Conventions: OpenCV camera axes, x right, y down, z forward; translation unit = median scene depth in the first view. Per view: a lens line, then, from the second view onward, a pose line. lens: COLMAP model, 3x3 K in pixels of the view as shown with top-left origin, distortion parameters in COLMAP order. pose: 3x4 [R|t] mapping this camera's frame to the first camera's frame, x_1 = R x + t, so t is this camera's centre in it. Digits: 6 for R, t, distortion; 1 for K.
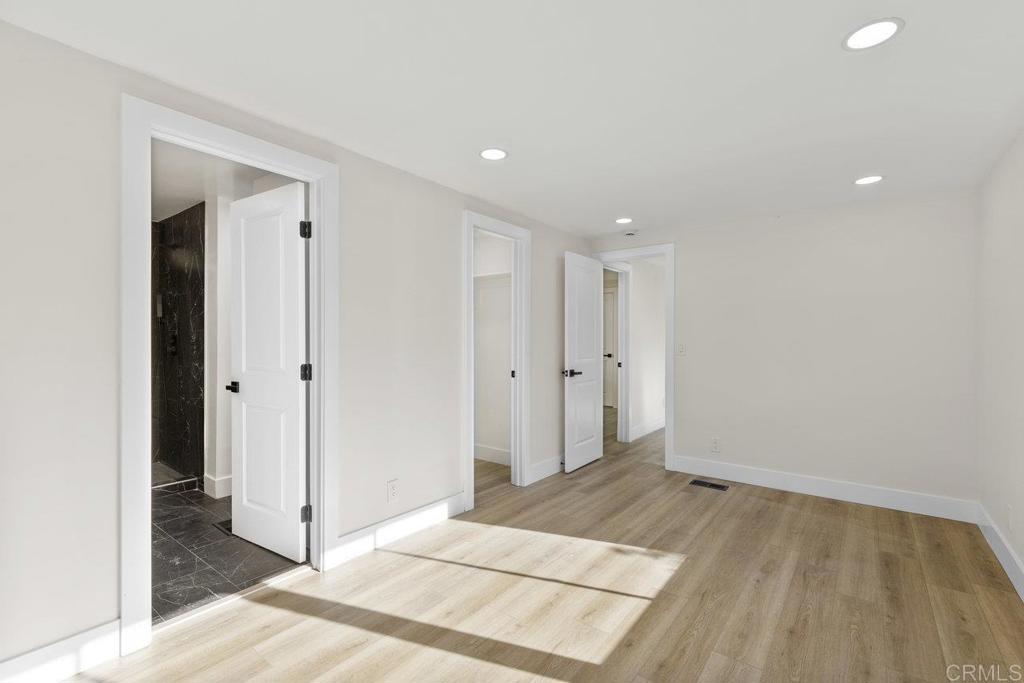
lens RADIAL K [[462.9, 0, 511.9], [0, 462.9, 340.7], [0, 0, 1]] dist [0.008173, 0.000246]
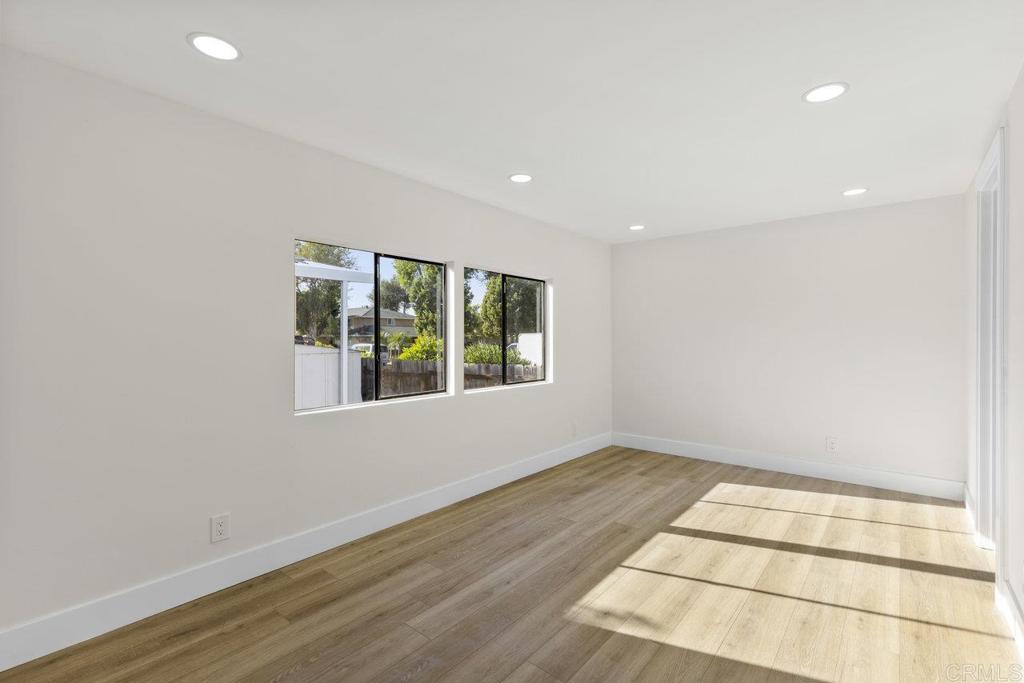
lens RADIAL K [[462.9, 0, 512.2], [0, 462.9, 340.8], [0, 0, 1]] dist [0.008173, 0.000246]
pose [[-0.999083, -0.004082, 0.042617, 0.473039], [-0.003772, 0.999966, 0.007357, 0.004250], [-0.042646, 0.007190, -0.999064, 1.929032]]
